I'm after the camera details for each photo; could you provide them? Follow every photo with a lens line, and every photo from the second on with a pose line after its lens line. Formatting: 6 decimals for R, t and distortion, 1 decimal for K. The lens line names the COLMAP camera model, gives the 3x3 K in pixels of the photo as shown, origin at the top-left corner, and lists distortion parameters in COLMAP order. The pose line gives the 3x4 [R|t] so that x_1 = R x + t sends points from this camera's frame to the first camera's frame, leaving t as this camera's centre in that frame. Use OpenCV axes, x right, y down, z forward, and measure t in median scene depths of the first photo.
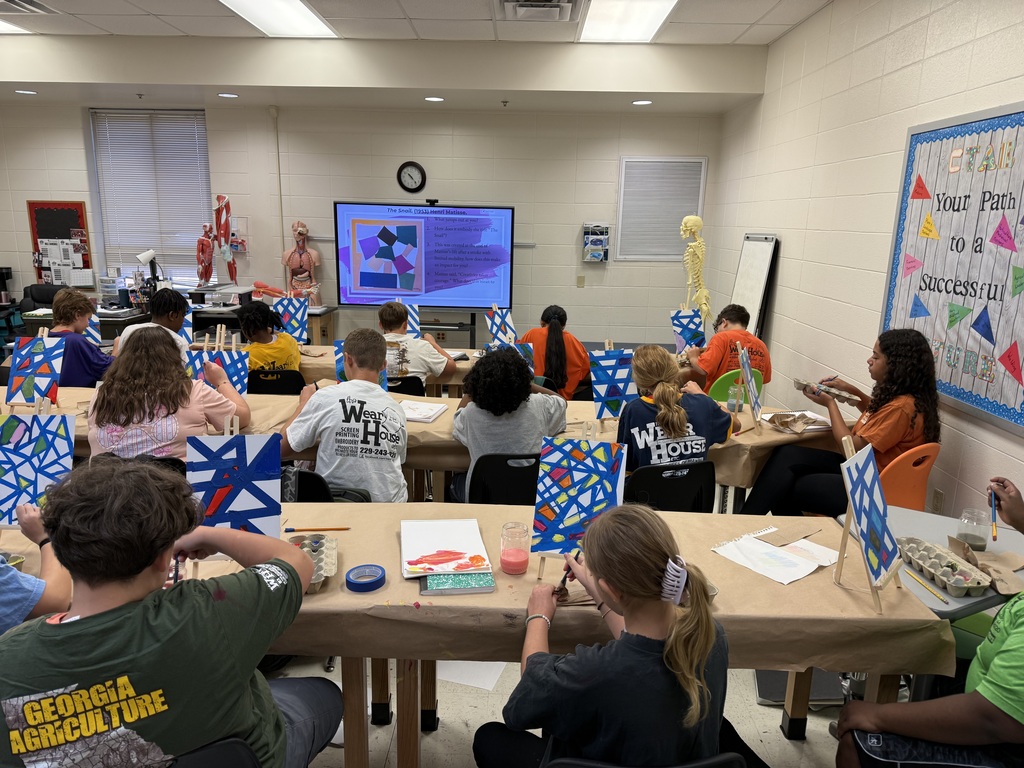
lens RADIAL K [[726.8, 0, 512.0], [0, 726.8, 384.0], [0, 0, 1]] dist [0.108665, -0.163072]
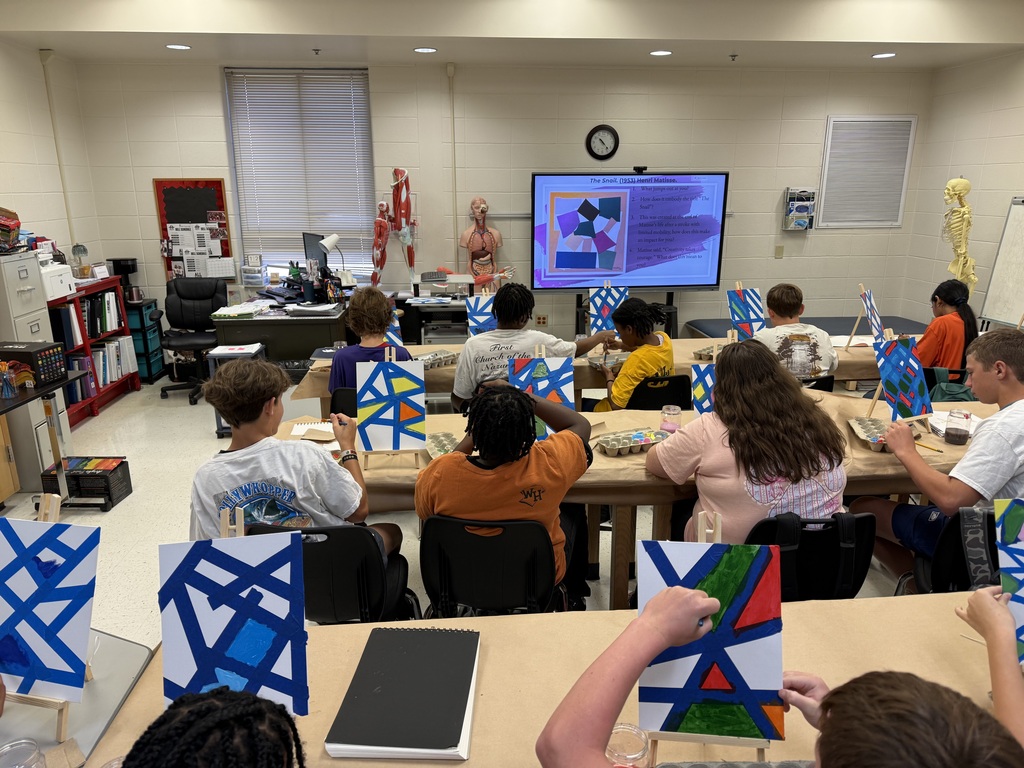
lens RADIAL K [[726.8, 0, 512.0], [0, 726.8, 384.0], [0, 0, 1]] dist [0.108665, -0.163072]
pose [[0.994267, -0.049222, 0.094926, -0.359002], [0.045010, 0.997926, 0.046015, -0.035042], [-0.096994, -0.041479, 0.994420, 0.109823]]
